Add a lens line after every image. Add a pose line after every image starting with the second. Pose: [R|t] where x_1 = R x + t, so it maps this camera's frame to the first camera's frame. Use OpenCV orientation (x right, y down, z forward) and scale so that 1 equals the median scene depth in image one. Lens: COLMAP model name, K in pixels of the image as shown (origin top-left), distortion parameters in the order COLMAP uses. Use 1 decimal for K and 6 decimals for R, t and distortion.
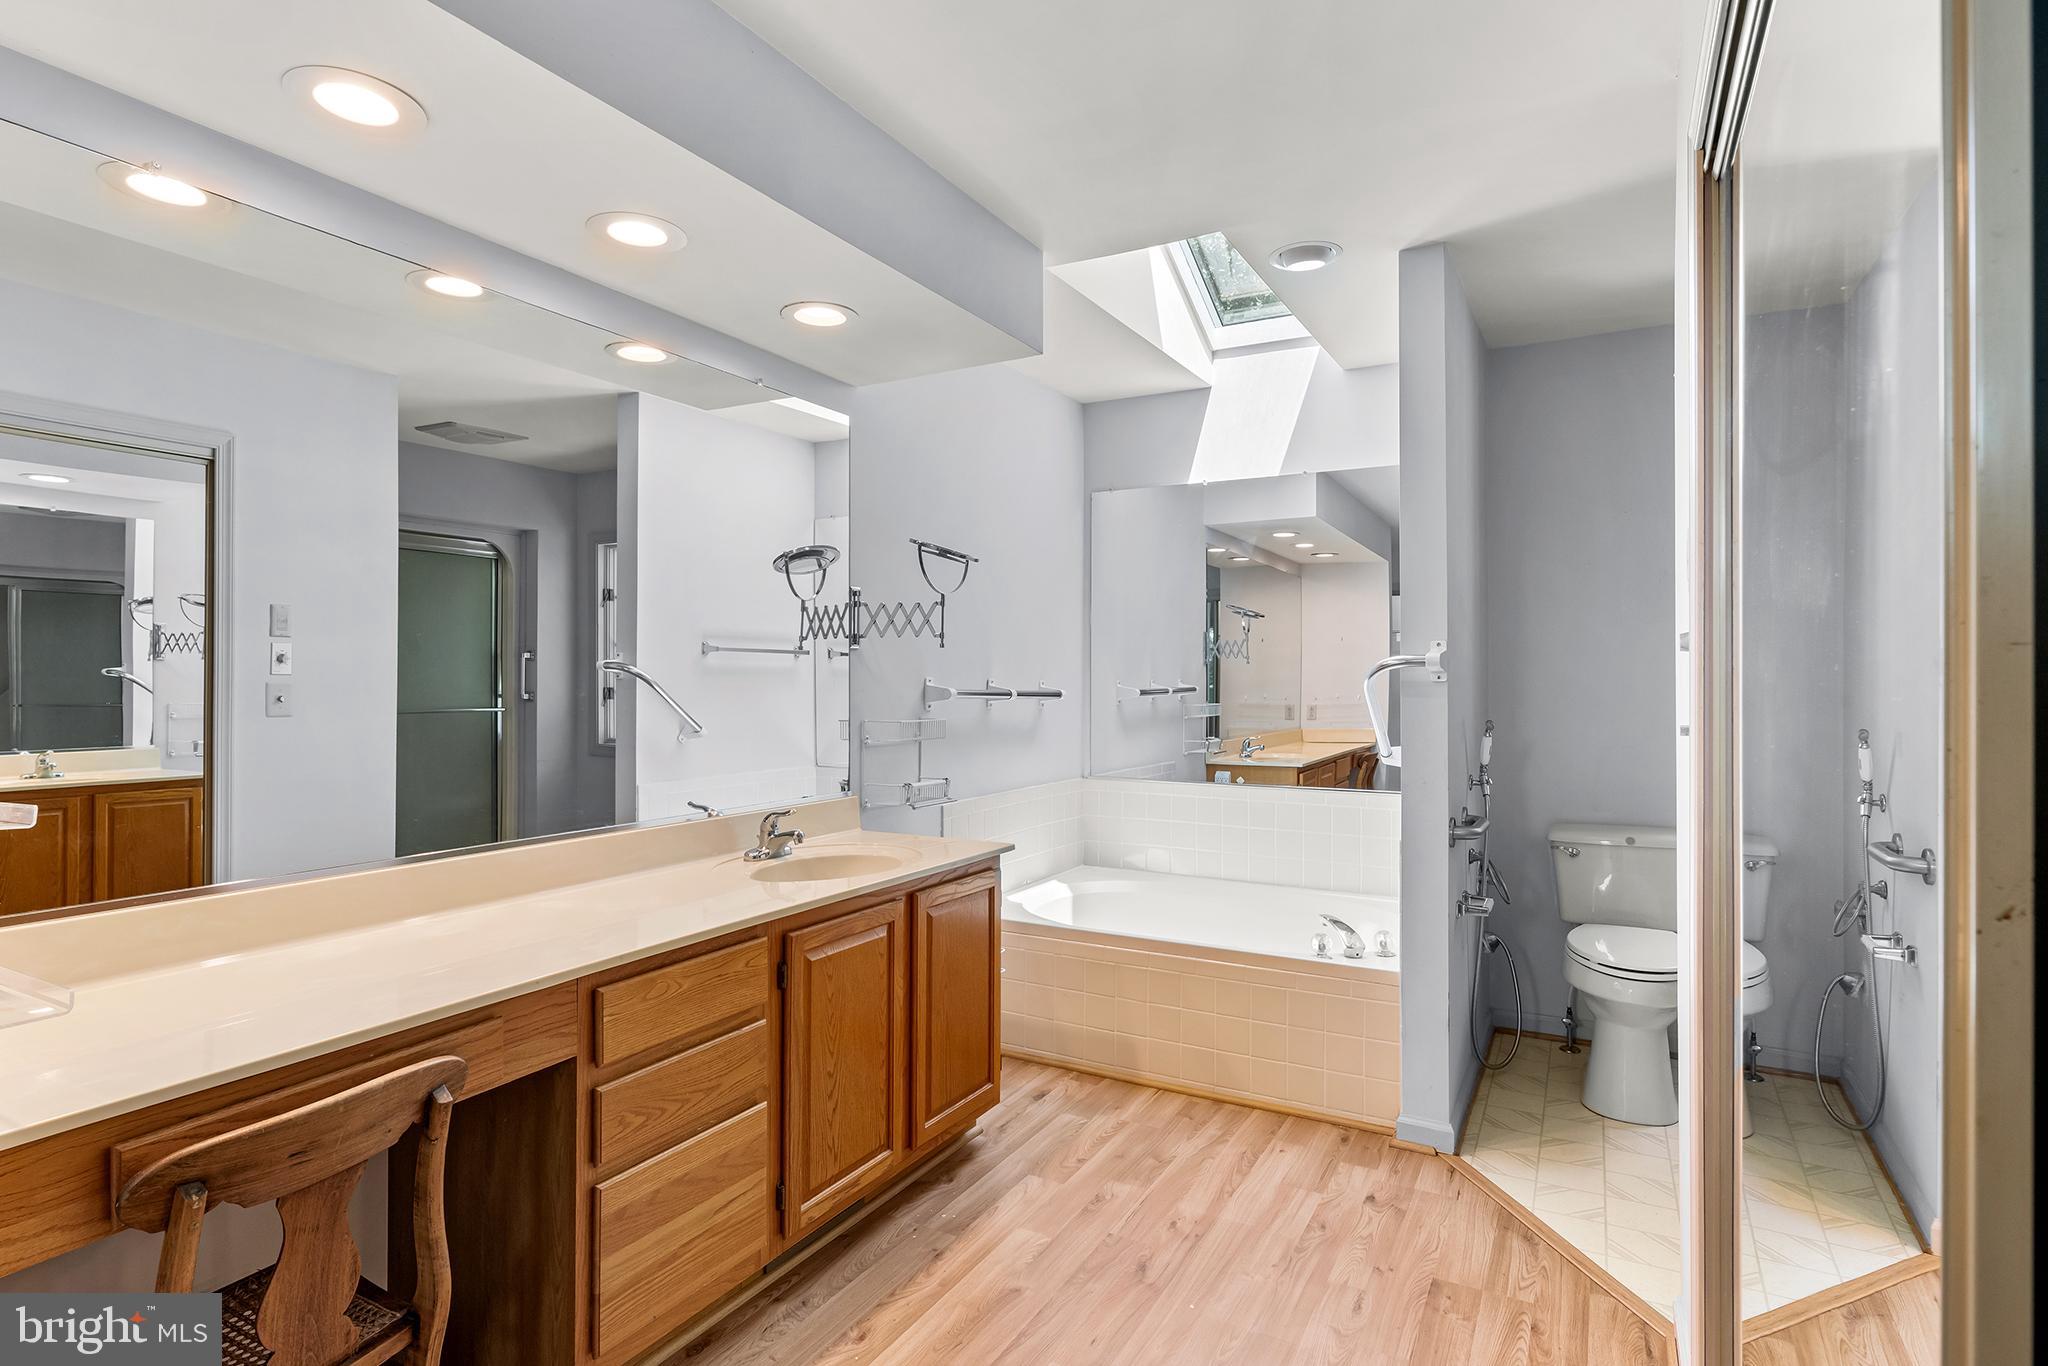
lens RADIAL K [[1070.1, 0, 1024.0], [0, 1070.1, 661.9], [0, 0, 1]] dist [0.002566, 0.000115]
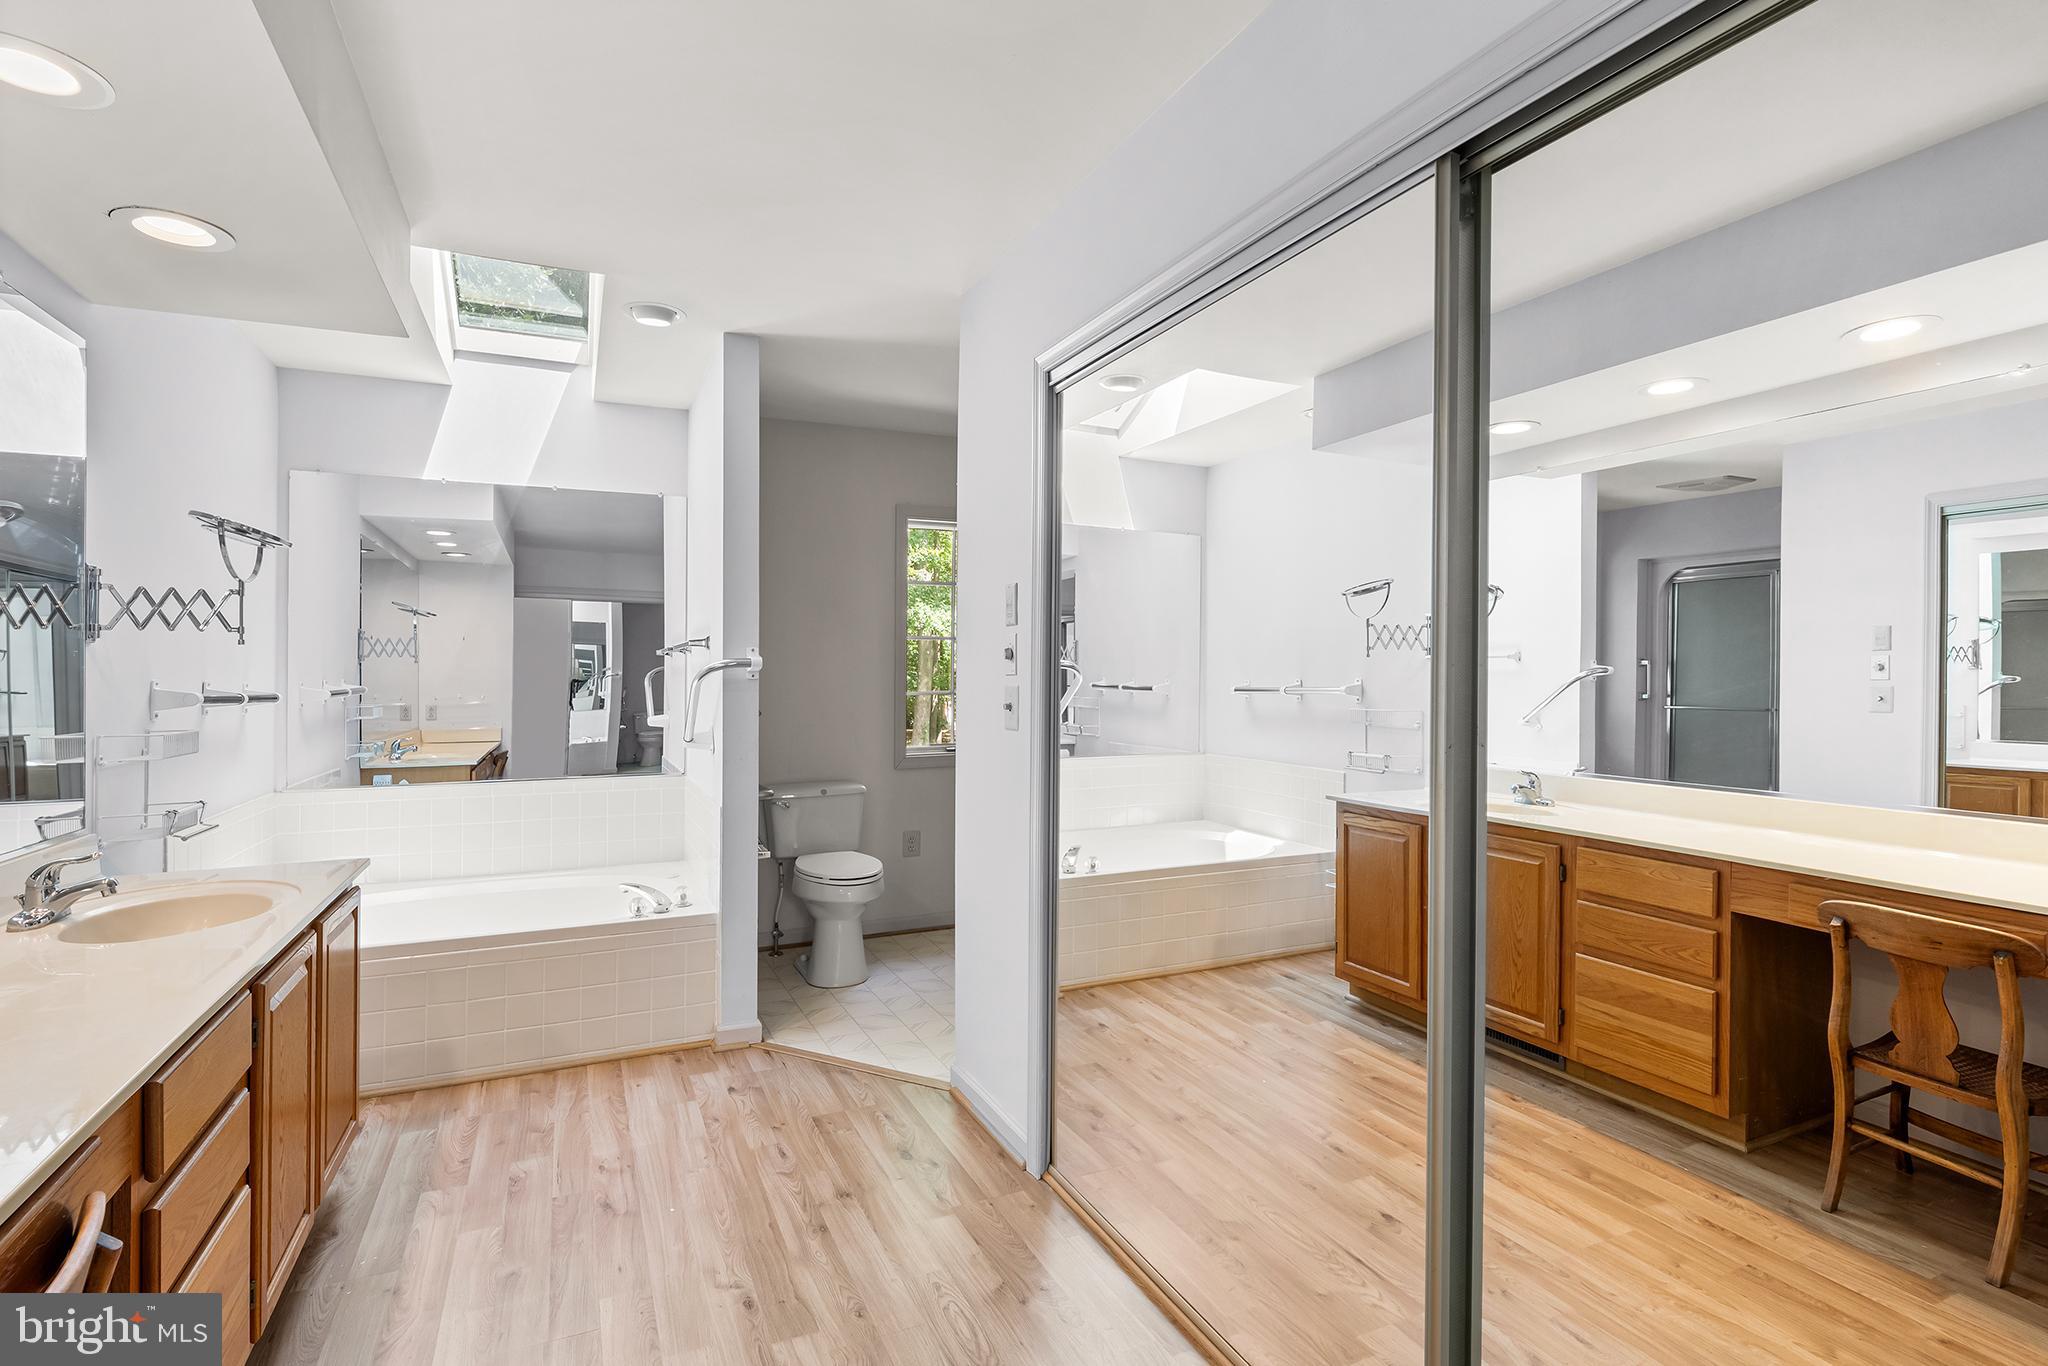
lens RADIAL K [[982.0, 0, 1024.2], [0, 982.0, 676.5], [0, 0, 1]] dist [0.000553, -0.000115]
pose [[0.592396, -0.007475, 0.805612, -0.362642], [-0.005780, 0.999892, 0.013528, -0.002341], [-0.805626, -0.012670, 0.592288, 0.040249]]
